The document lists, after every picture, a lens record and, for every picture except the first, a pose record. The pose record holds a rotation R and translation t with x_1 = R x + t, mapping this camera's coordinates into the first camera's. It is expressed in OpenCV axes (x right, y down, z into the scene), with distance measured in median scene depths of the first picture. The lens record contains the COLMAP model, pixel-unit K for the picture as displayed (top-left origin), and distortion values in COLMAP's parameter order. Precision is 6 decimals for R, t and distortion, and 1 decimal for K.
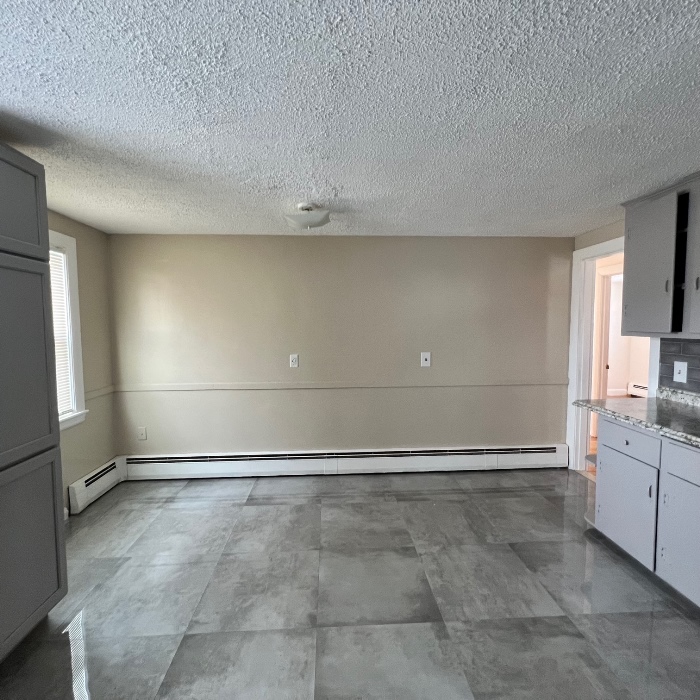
lens RADIAL K [[369.8, 0, 350.0], [0, 369.8, 350.0], [0, 0, 1]] dist [0.000268, -0.000882]
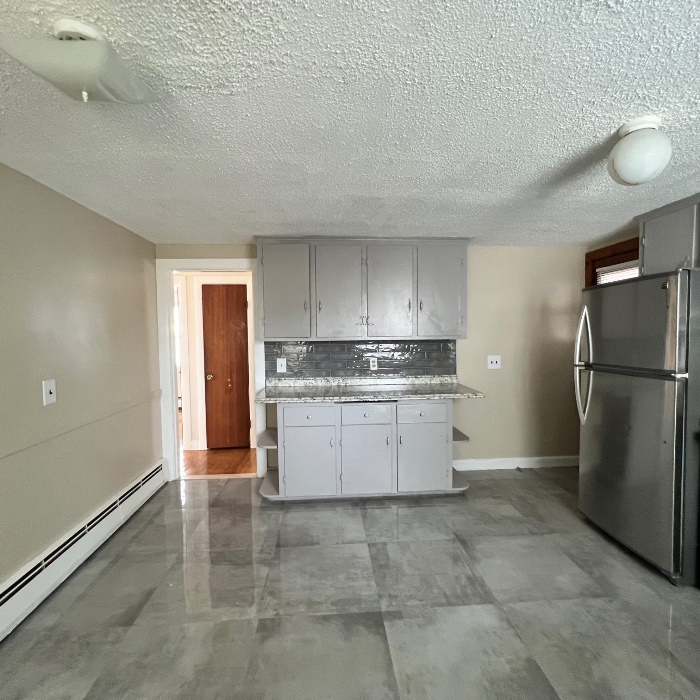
lens RADIAL K [[369.8, 0, 350.0], [0, 369.8, 350.0], [0, 0, 1]] dist [0.000268, -0.000882]
pose [[-0.003843, -0.040325, 0.999179, -0.588447], [0.082231, 0.995790, 0.040505, -0.039443], [-0.996606, 0.082320, -0.000511, 0.795389]]
